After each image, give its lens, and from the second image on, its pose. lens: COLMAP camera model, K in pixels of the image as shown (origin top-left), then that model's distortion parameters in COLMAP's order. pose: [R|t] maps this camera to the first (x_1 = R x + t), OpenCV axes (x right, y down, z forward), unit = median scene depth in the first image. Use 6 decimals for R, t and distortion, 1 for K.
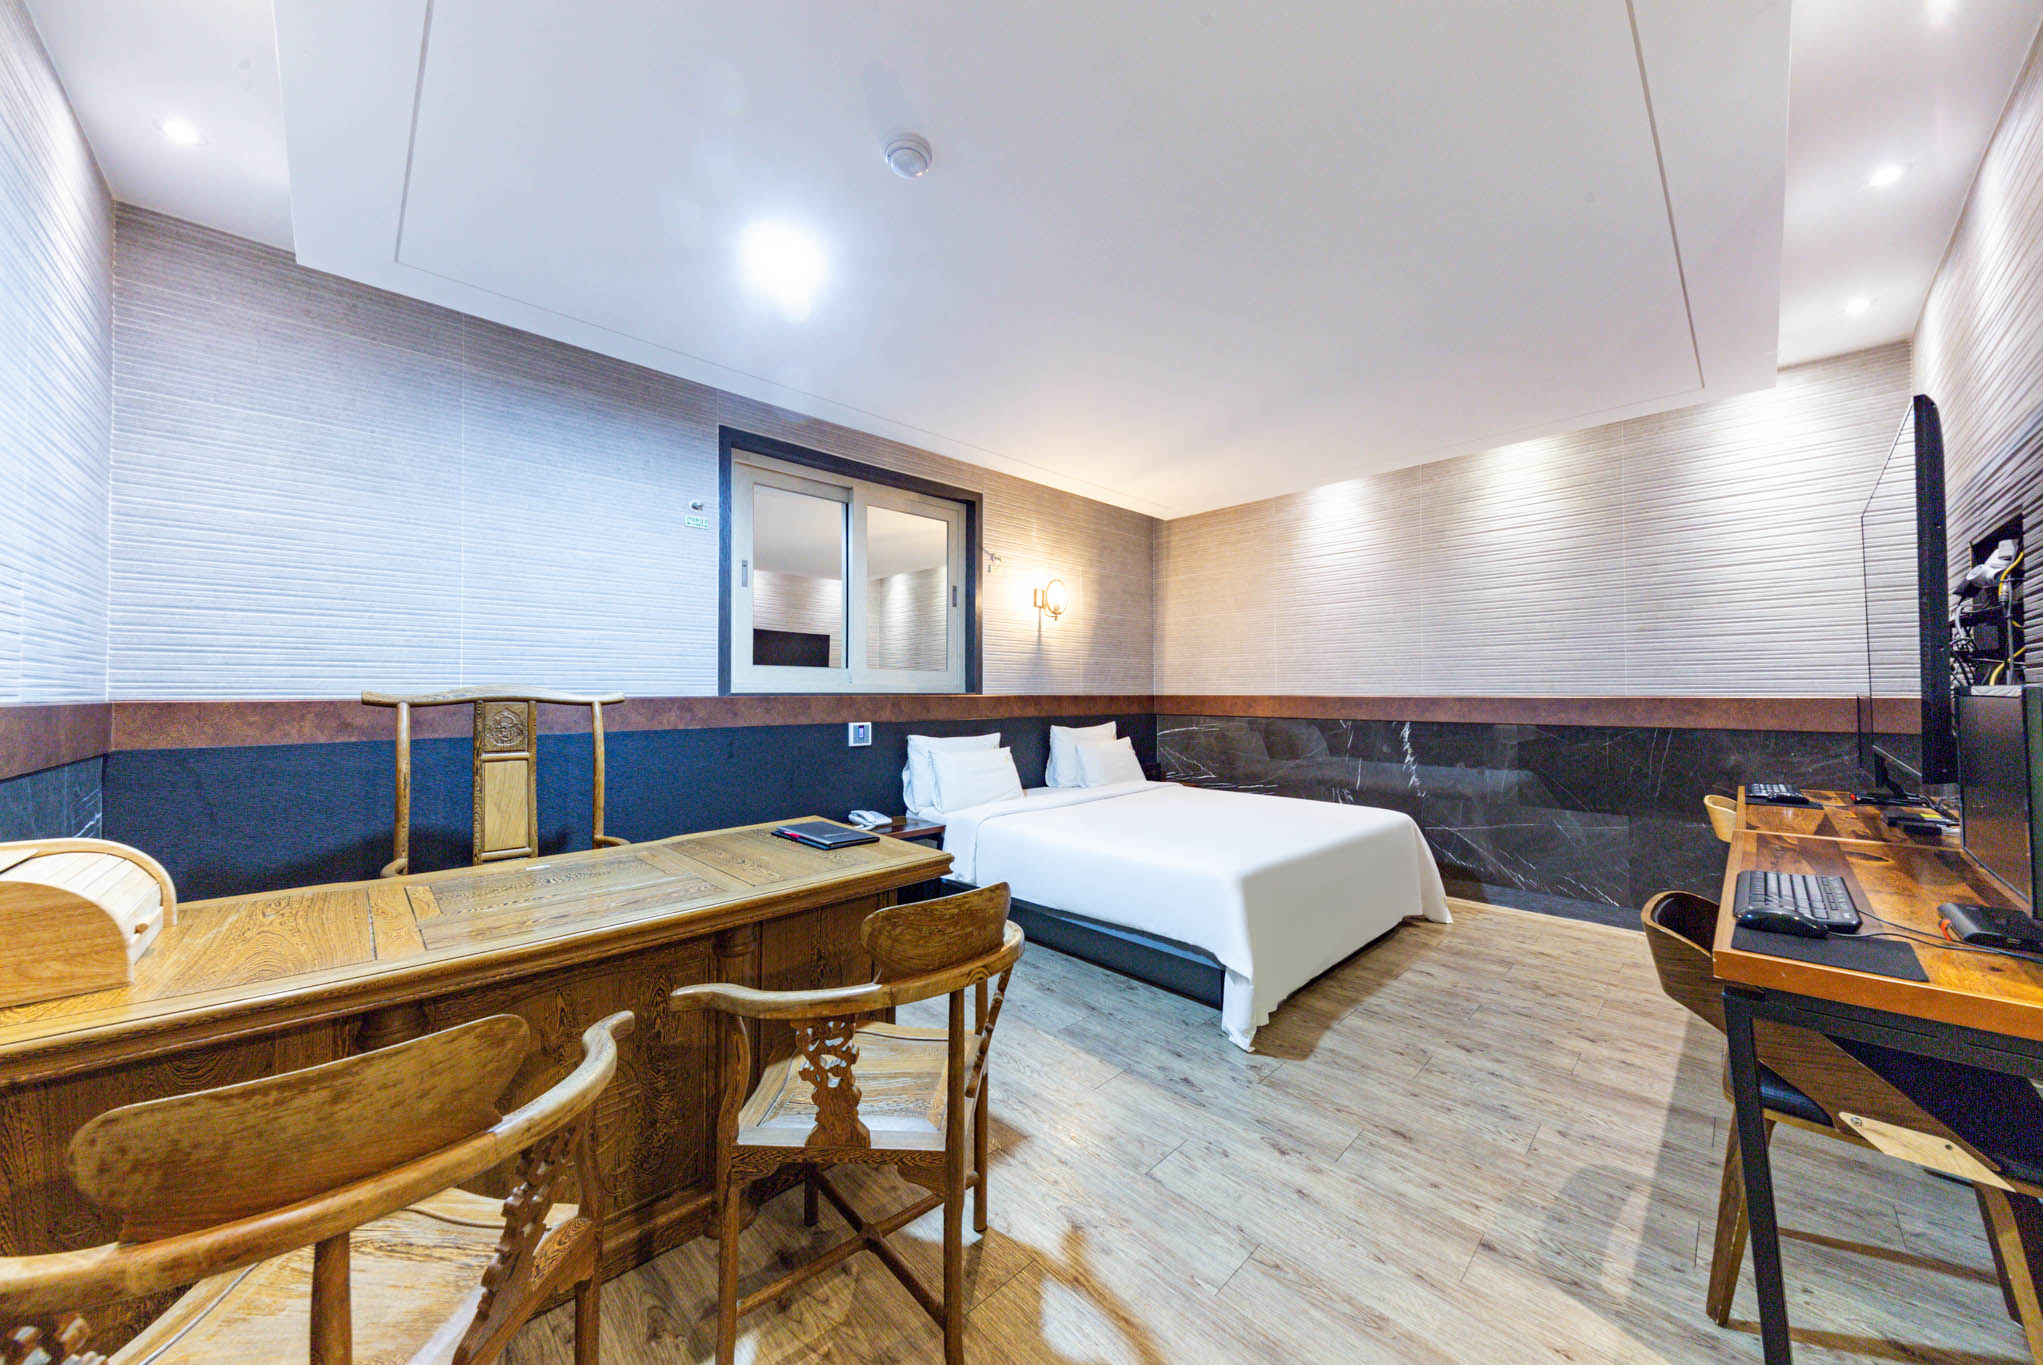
lens RADIAL K [[706.6, 0, 1020.8], [0, 706.6, 696.2], [0, 0, 1]] dist [0.016084, -0.002596]
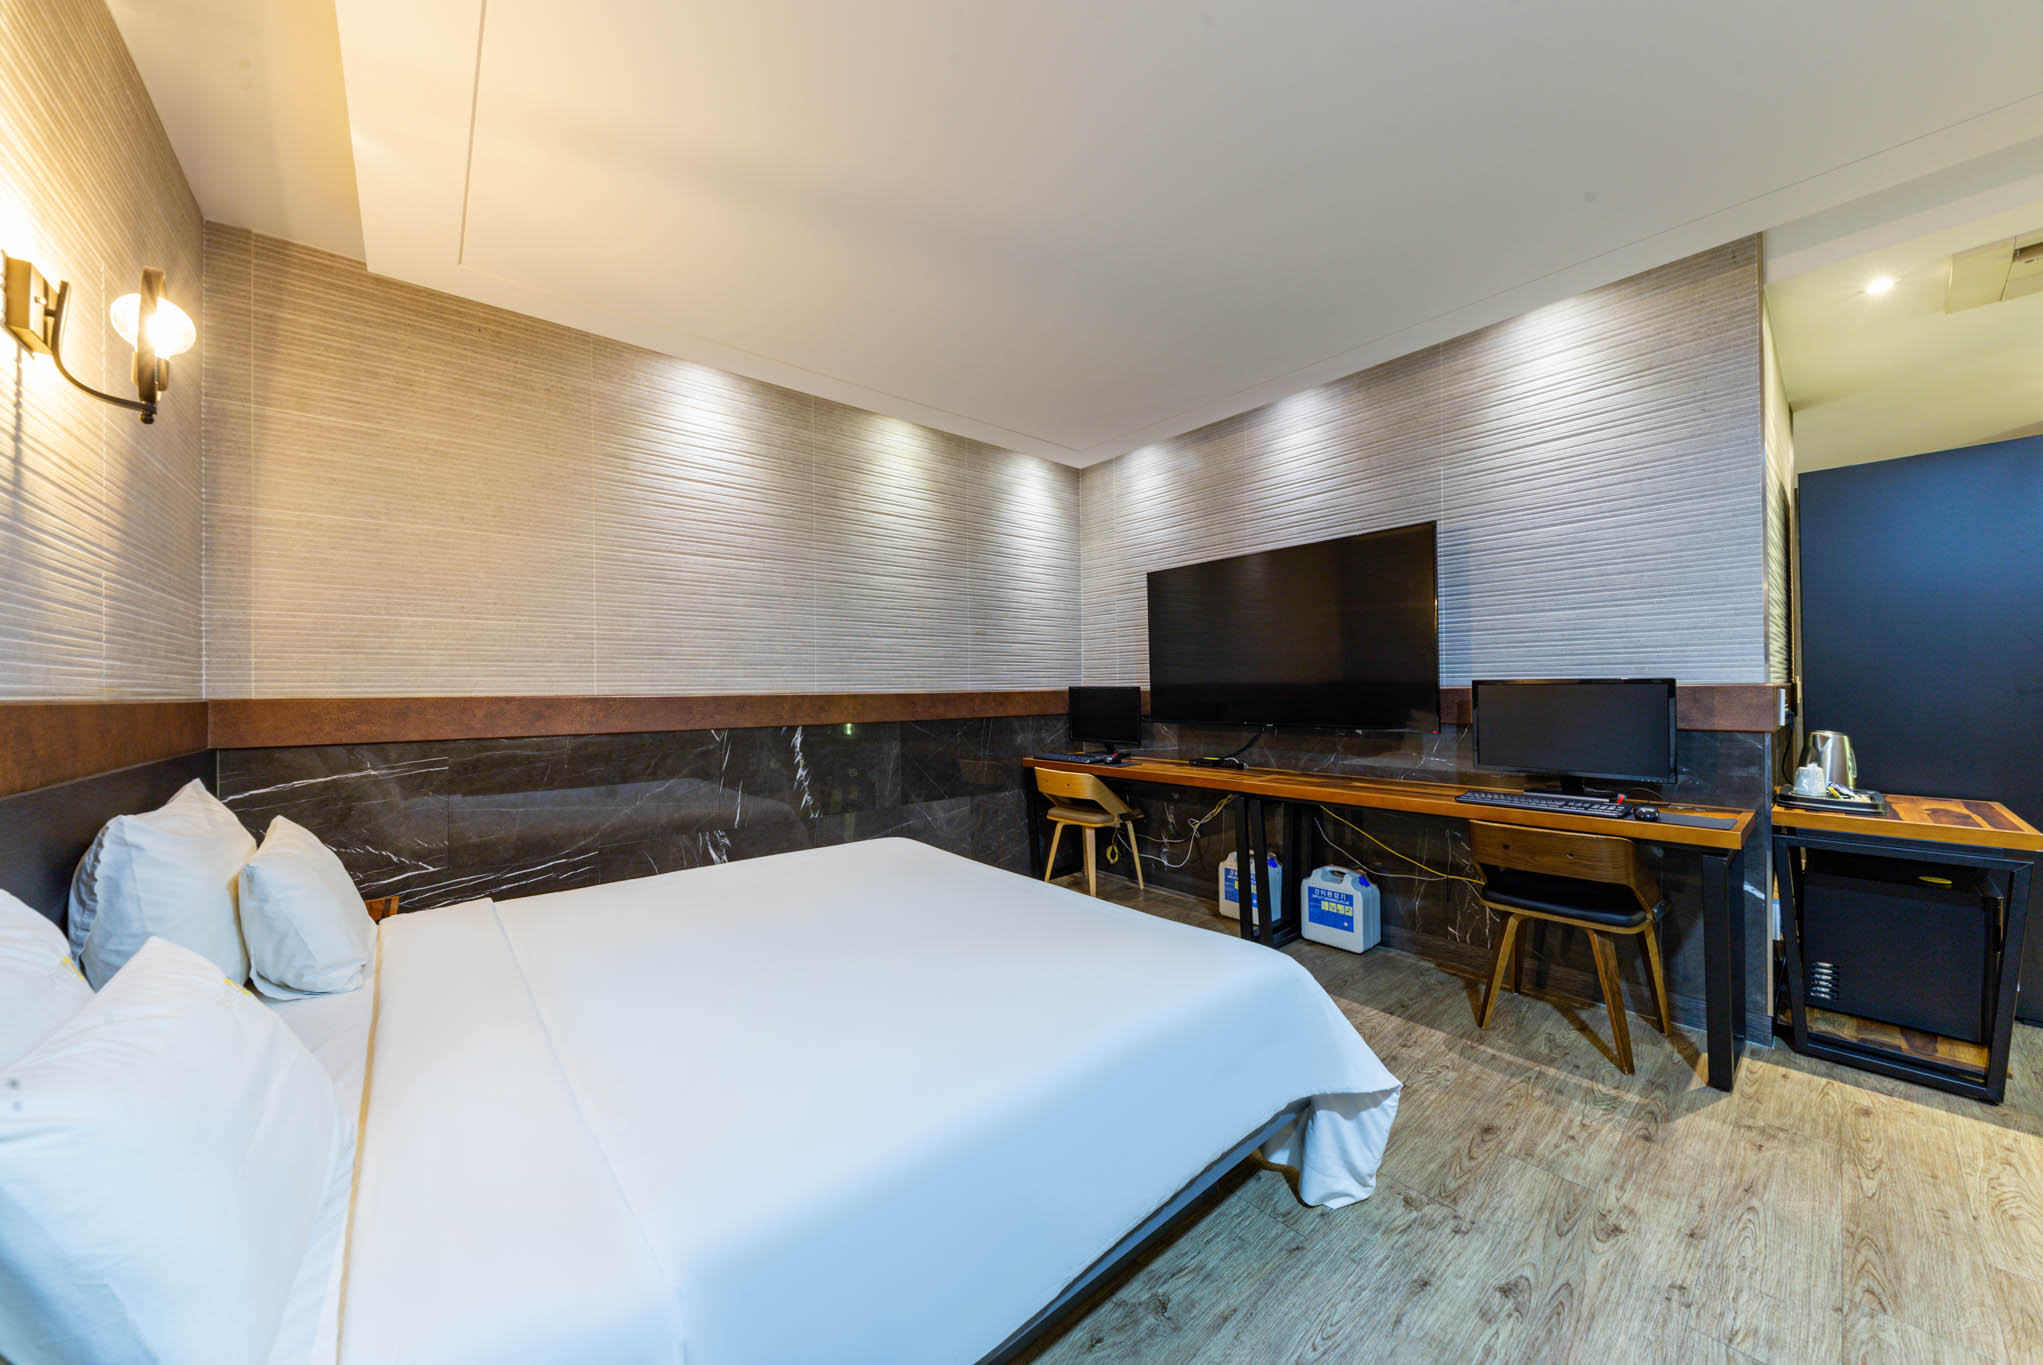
lens RADIAL K [[706.6, 0, 1027.8], [0, 706.6, 680.9], [0, 0, 1]] dist [0.016084, -0.002596]
pose [[0.052372, 0.008698, 0.998590, -0.247000], [0.011682, 0.999888, -0.009322, -0.003973], [-0.998559, 0.012153, 0.052265, 0.782094]]
